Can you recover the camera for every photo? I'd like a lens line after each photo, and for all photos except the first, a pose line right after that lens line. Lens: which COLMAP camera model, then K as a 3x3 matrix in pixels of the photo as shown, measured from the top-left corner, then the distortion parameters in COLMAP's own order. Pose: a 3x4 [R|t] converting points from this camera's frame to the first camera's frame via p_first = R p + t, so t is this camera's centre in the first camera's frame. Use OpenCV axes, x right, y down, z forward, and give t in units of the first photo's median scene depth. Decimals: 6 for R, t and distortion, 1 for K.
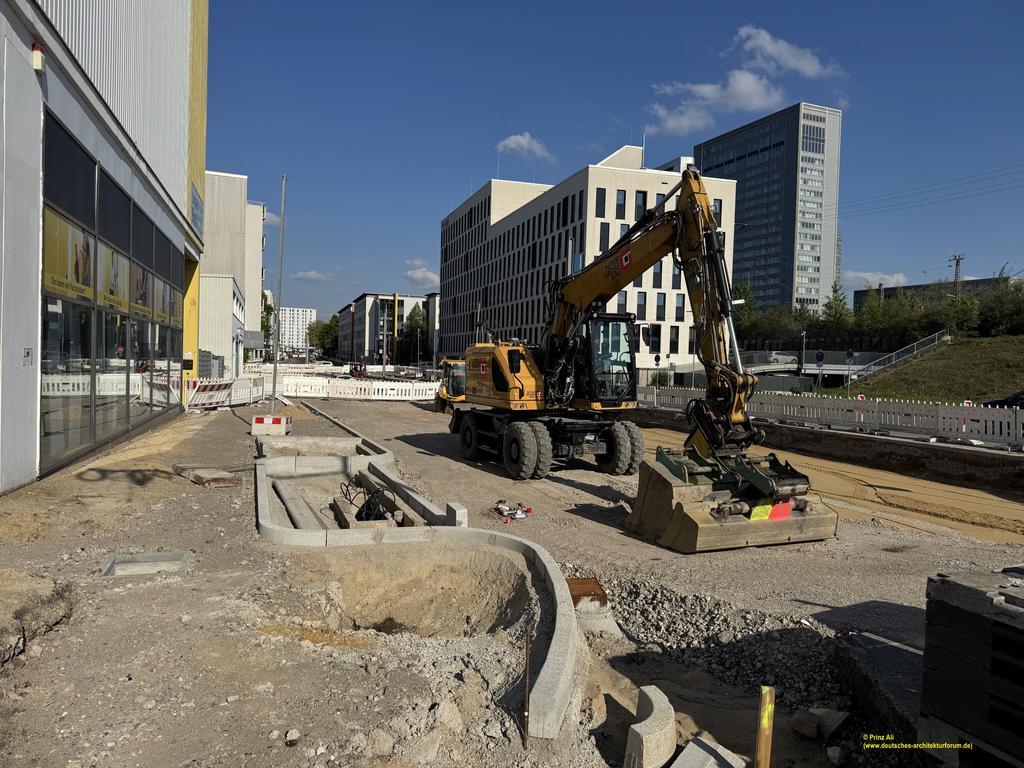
lens RADIAL K [[710.3, 0, 502.2], [0, 710.3, 383.3], [0, 0, 1]] dist [0.012180, -0.015527]
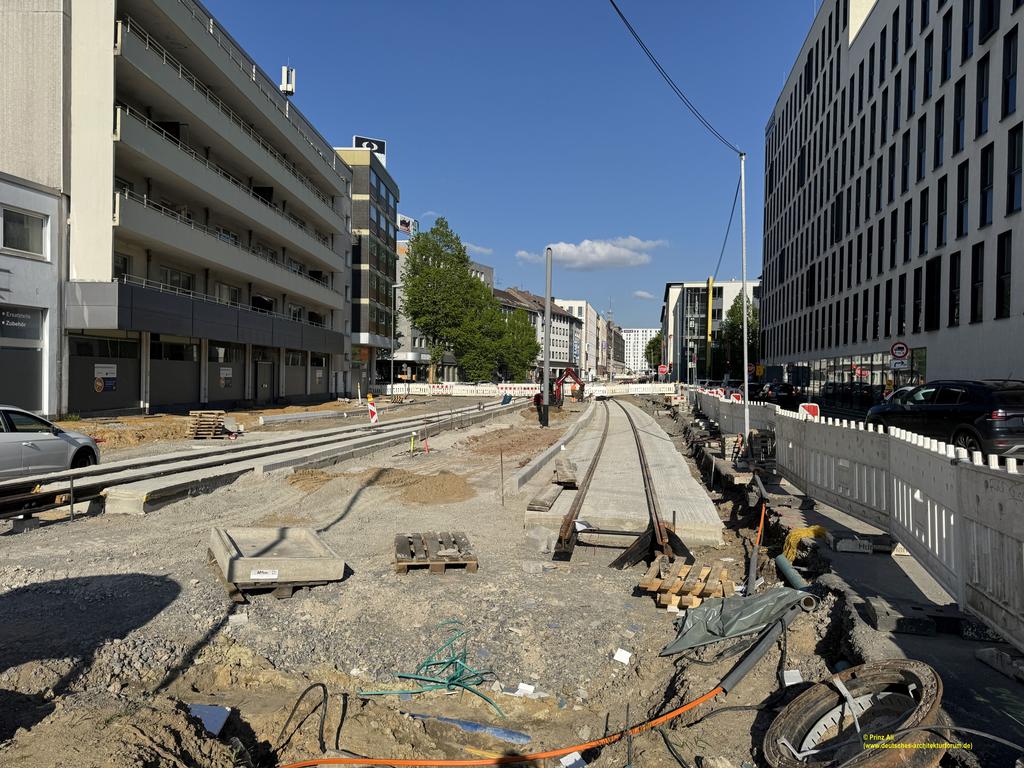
lens RADIAL K [[710.3, 0, 502.5], [0, 710.3, 384.5], [0, 0, 1]] dist [0.012180, -0.015527]
pose [[0.873395, -0.011064, -0.486887, 0.004145], [-0.004711, 0.999503, -0.031164, -0.004506], [0.486989, 0.029513, 0.872909, 0.329153]]
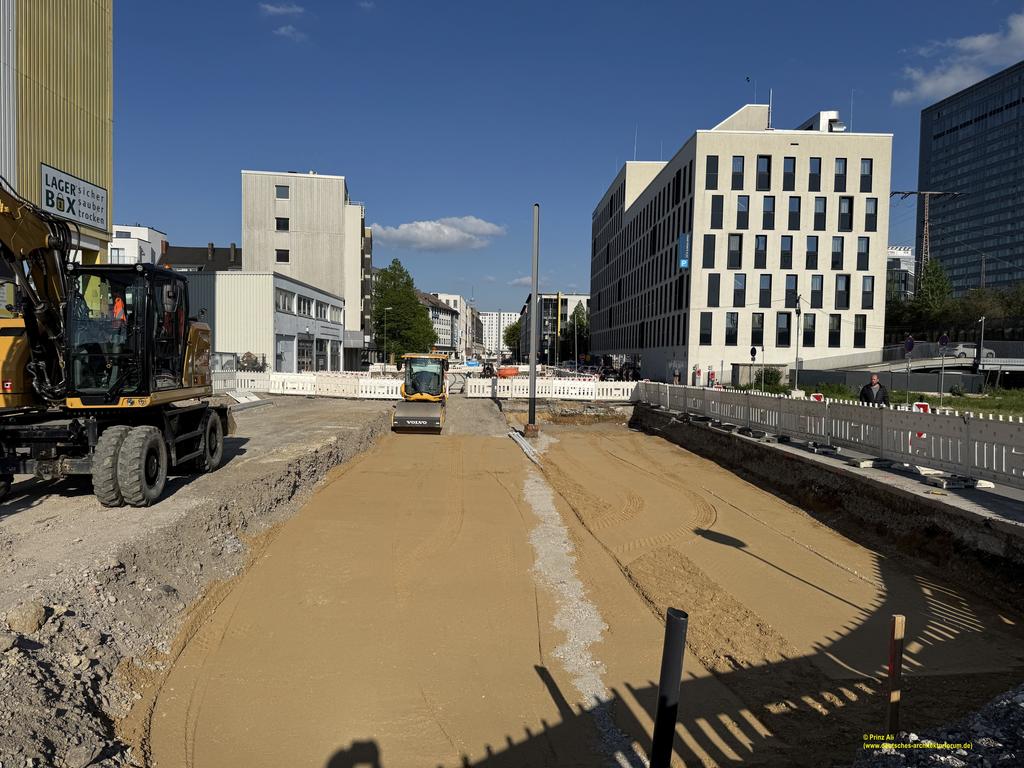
lens RADIAL K [[710.3, 0, 506.1], [0, 710.3, 386.4], [0, 0, 1]] dist [0.012180, -0.015527]
pose [[0.957678, 0.001684, -0.287835, 0.062867], [-0.001131, 0.999997, 0.002090, 0.001535], [0.287838, -0.001676, 0.957678, 0.042084]]
